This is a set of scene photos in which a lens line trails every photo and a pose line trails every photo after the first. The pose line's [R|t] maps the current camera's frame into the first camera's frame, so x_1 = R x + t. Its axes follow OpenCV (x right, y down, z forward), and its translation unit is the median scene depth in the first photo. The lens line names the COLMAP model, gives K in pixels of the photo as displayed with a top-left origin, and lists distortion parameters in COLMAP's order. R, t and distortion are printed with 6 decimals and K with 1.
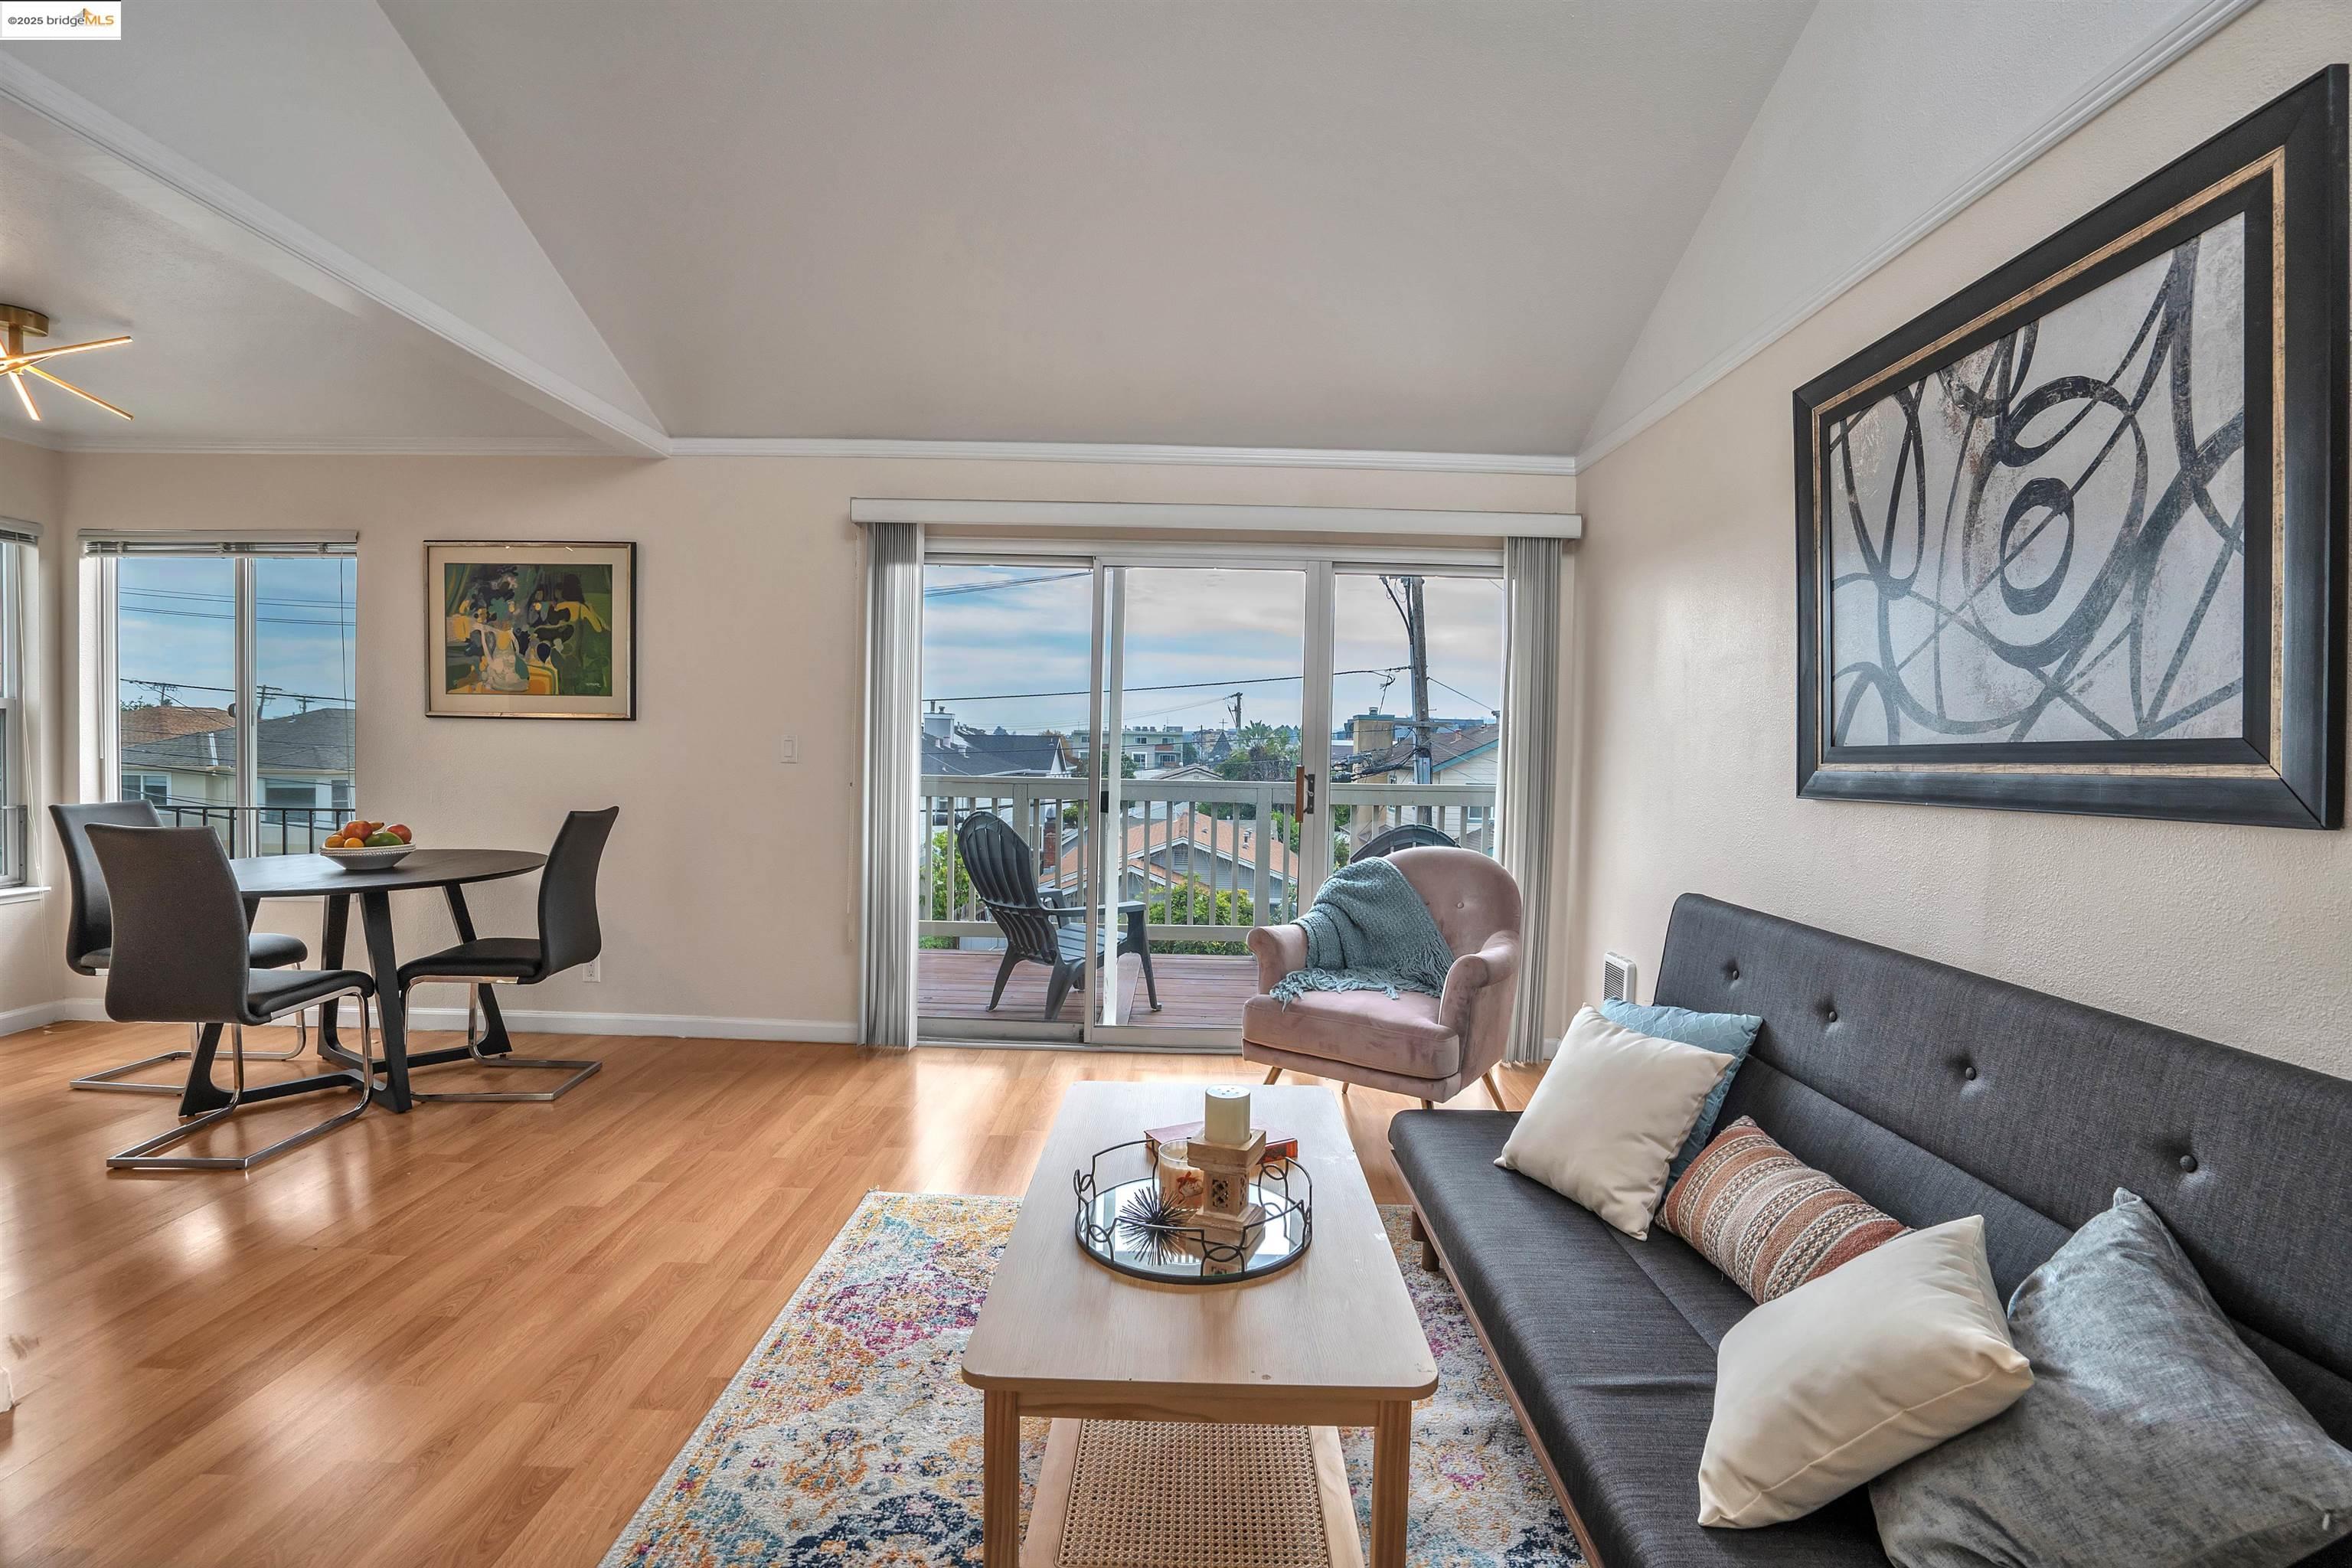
lens RADIAL K [[1089.5, 0, 1175.7], [0, 1089.5, 774.8], [0, 0, 1]] dist [-0.043364, 0.015608]
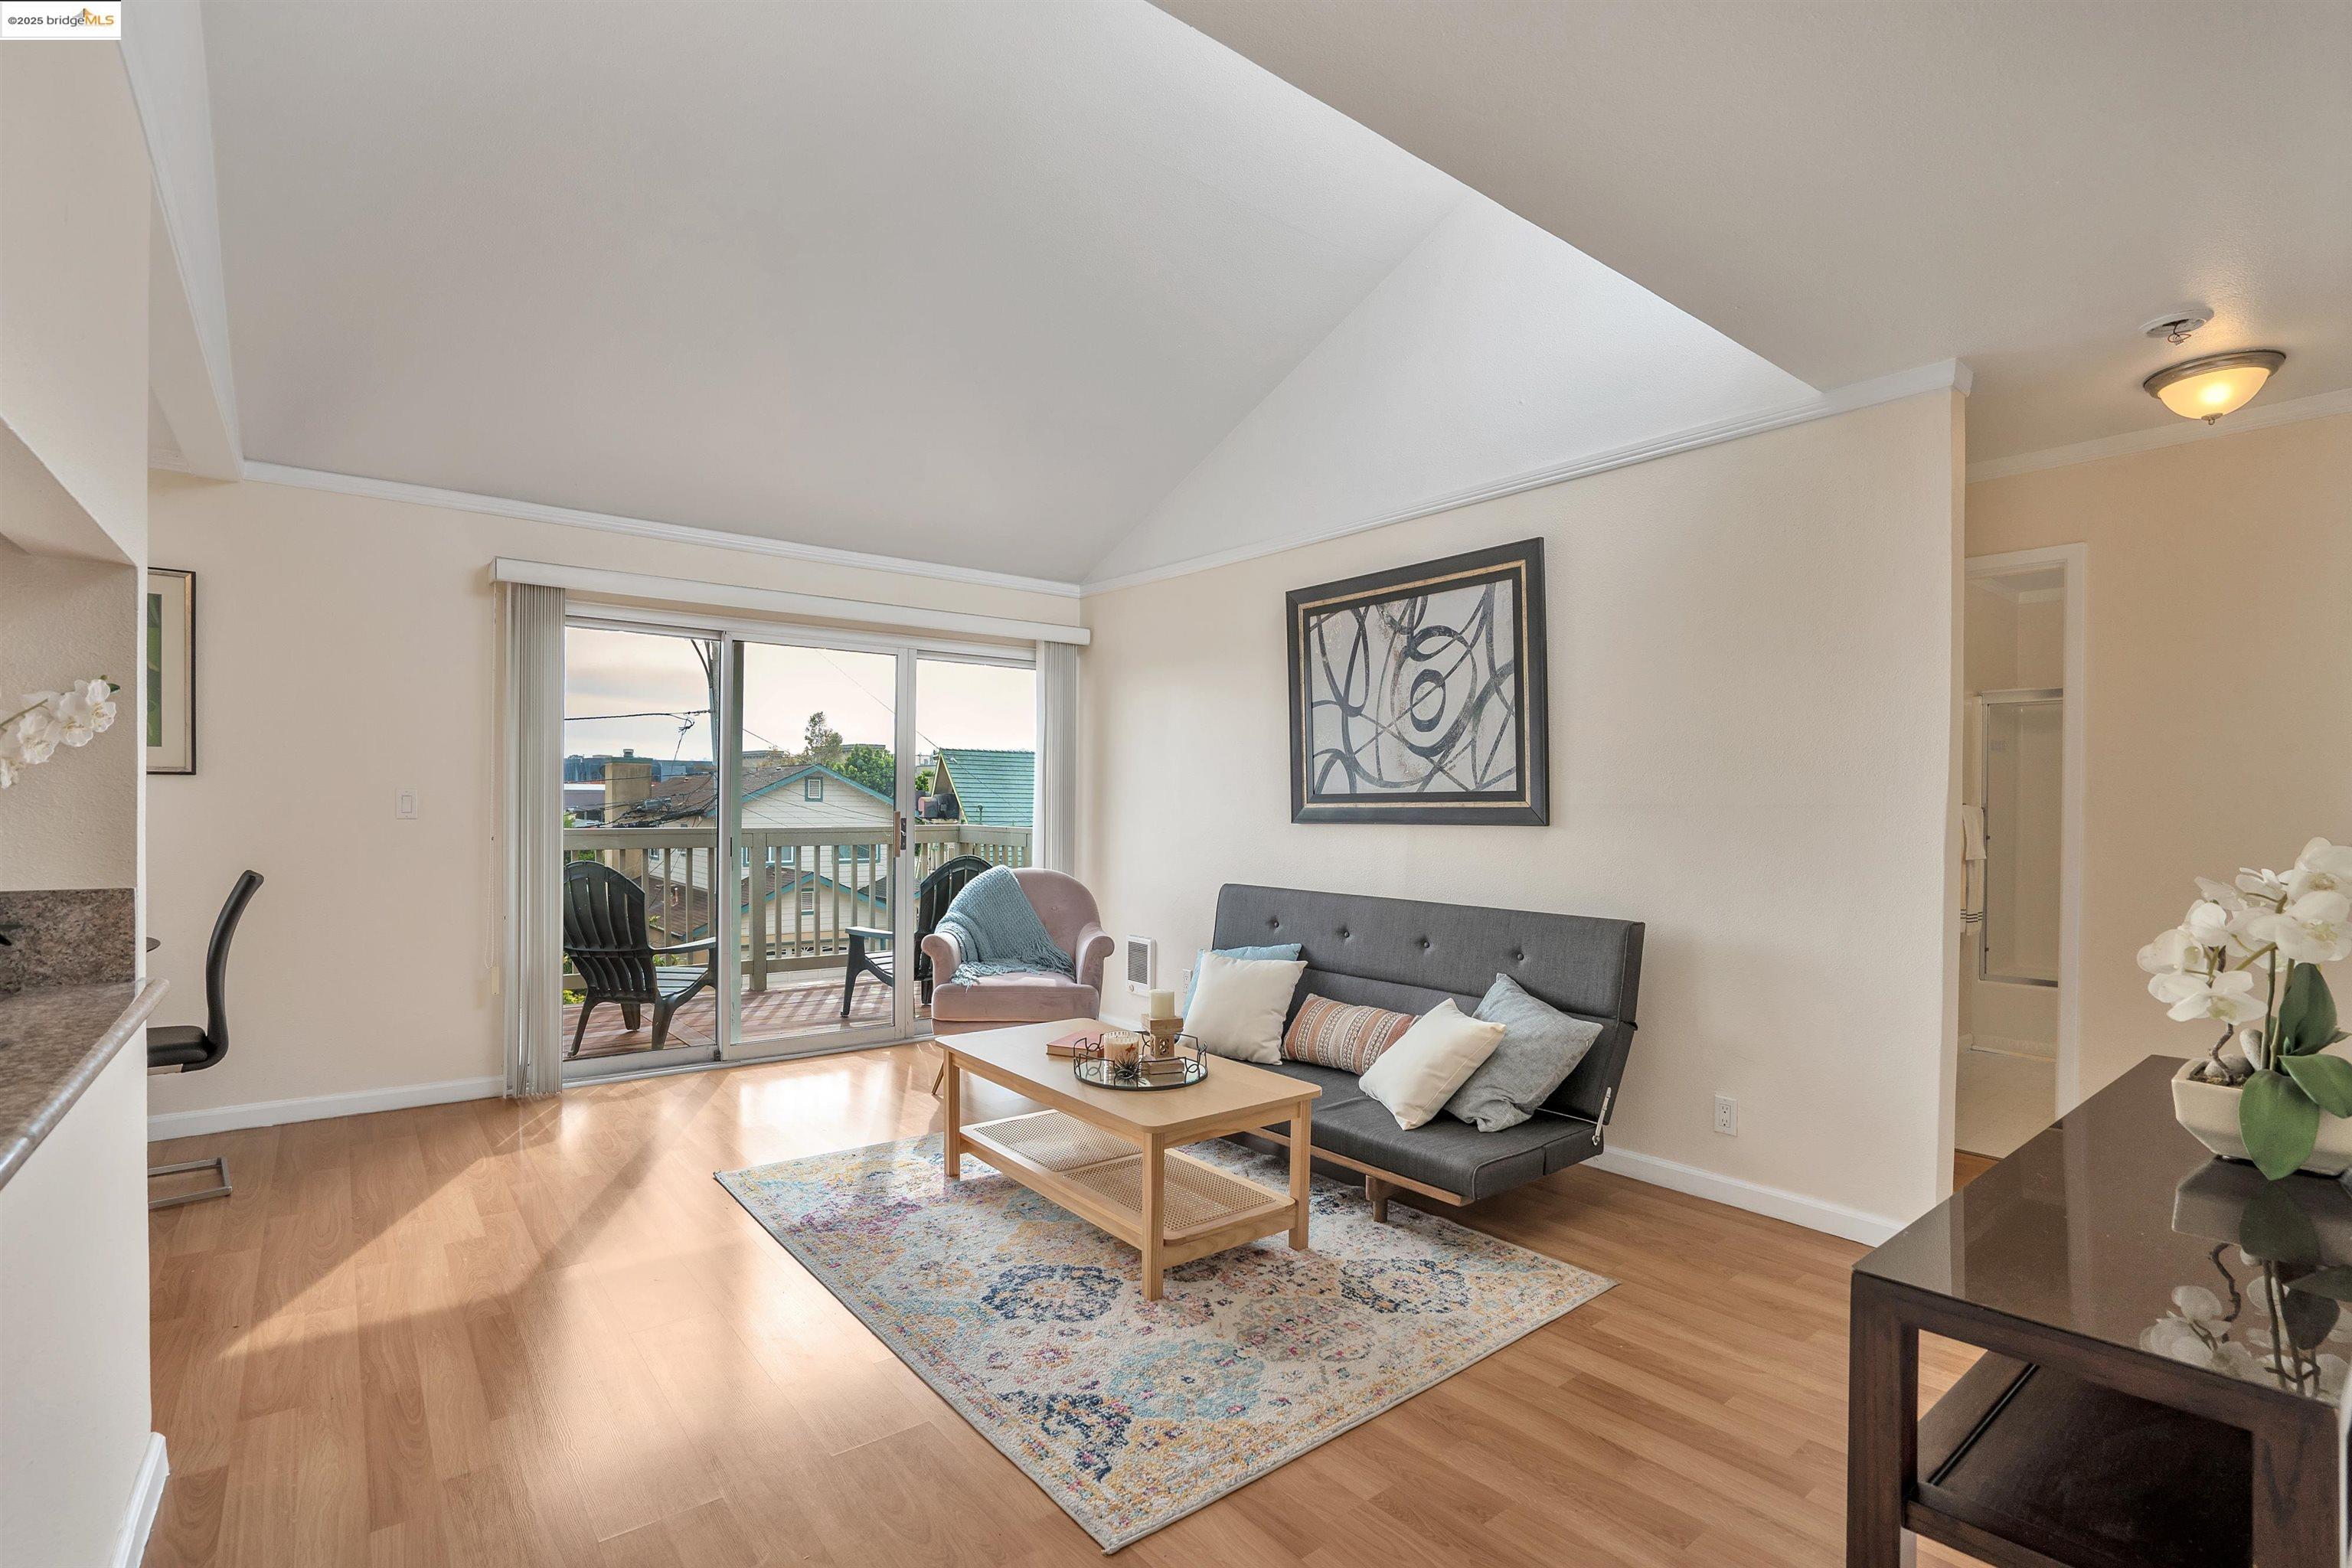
lens RADIAL K [[1089.5, 0, 1166.8], [0, 1089.5, 824.3], [0, 0, 1]] dist [-0.043364, 0.015608]
pose [[0.781609, -0.027874, 0.623146, -0.530175], [0.023712, 0.999607, 0.014972, -0.006073], [-0.623318, 0.003074, 0.781962, -0.207606]]
